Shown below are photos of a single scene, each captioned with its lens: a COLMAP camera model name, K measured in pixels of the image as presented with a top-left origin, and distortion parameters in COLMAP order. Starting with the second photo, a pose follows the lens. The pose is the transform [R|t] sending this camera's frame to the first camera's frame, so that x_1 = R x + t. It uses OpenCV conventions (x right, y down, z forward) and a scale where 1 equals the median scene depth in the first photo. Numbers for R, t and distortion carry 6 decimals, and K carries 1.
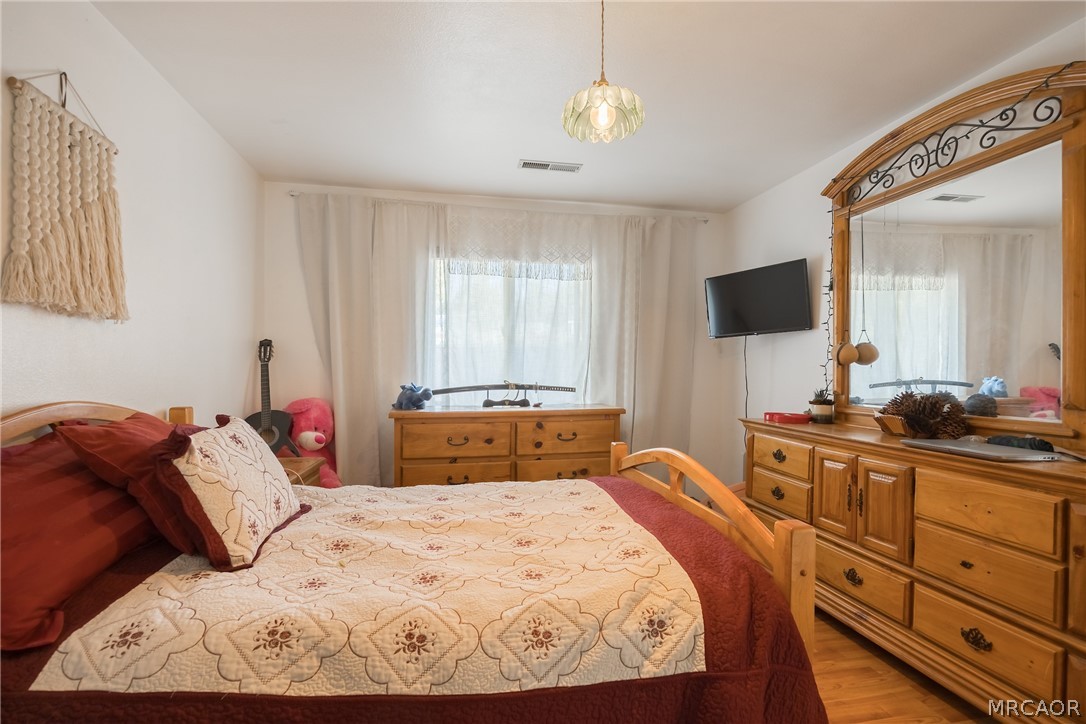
lens RADIAL K [[512.9, 0, 540.8], [0, 512.9, 378.1], [0, 0, 1]] dist [-0.001103, 0.000013]
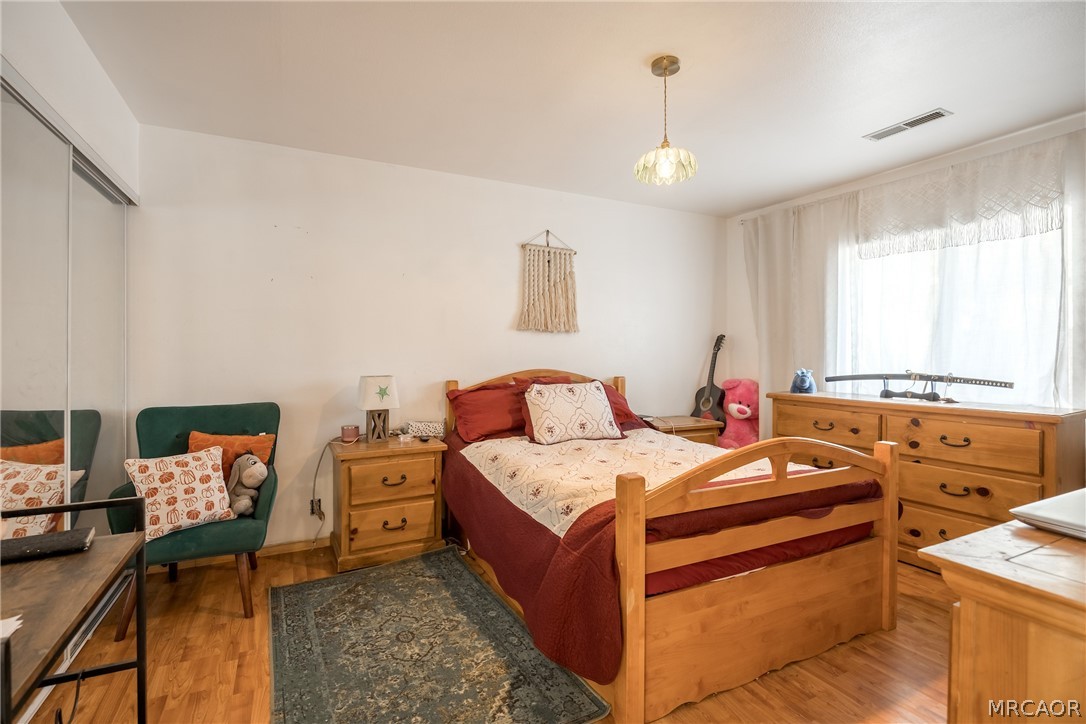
lens RADIAL K [[505.1, 0, 540.9], [0, 505.1, 350.1], [0, 0, 1]] dist [-0.004213, -0.000486]
pose [[0.277191, -0.009303, -0.960770, 0.612652], [-0.021688, 0.999638, -0.015937, -0.001495], [0.960570, 0.025254, 0.276889, 0.155184]]
